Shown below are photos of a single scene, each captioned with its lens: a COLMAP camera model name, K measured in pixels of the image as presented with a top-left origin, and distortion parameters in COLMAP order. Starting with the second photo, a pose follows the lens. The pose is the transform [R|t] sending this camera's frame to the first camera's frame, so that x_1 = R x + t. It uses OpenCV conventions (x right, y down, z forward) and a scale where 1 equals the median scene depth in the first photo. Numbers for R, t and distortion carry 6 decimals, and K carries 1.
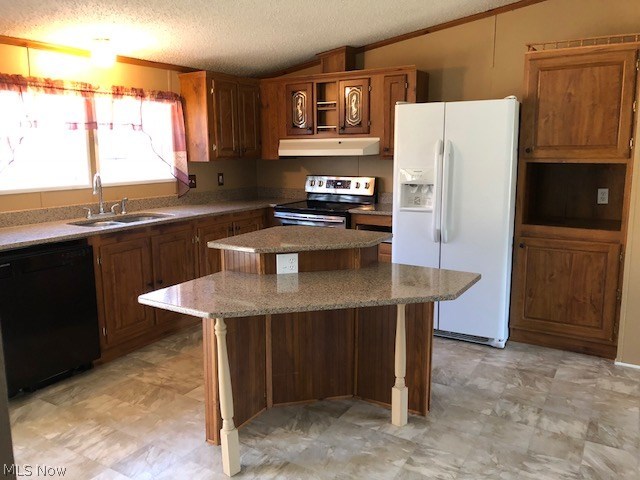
lens RADIAL K [[528.9, 0, 320.0], [0, 528.9, 240.0], [0, 0, 1]] dist [0.031532, -0.005252]
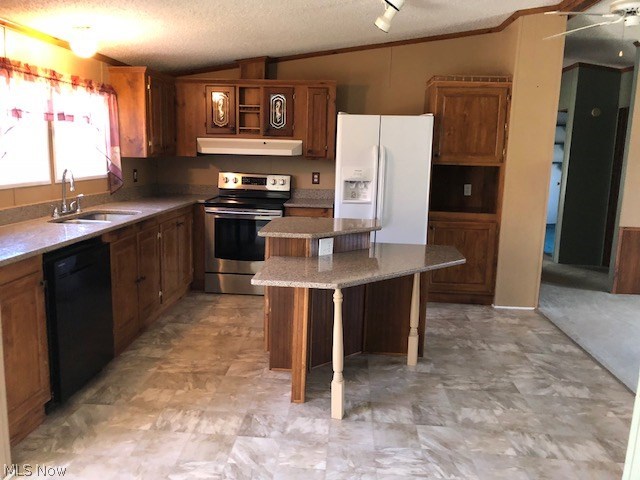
lens RADIAL K [[528.9, 0, 320.0], [0, 528.9, 240.0], [0, 0, 1]] dist [0.031532, -0.005252]
pose [[0.886248, -0.049444, 0.460565, -0.455762], [0.048717, 0.998722, 0.013474, 0.009905], [-0.460642, 0.010496, 0.887524, -0.036200]]
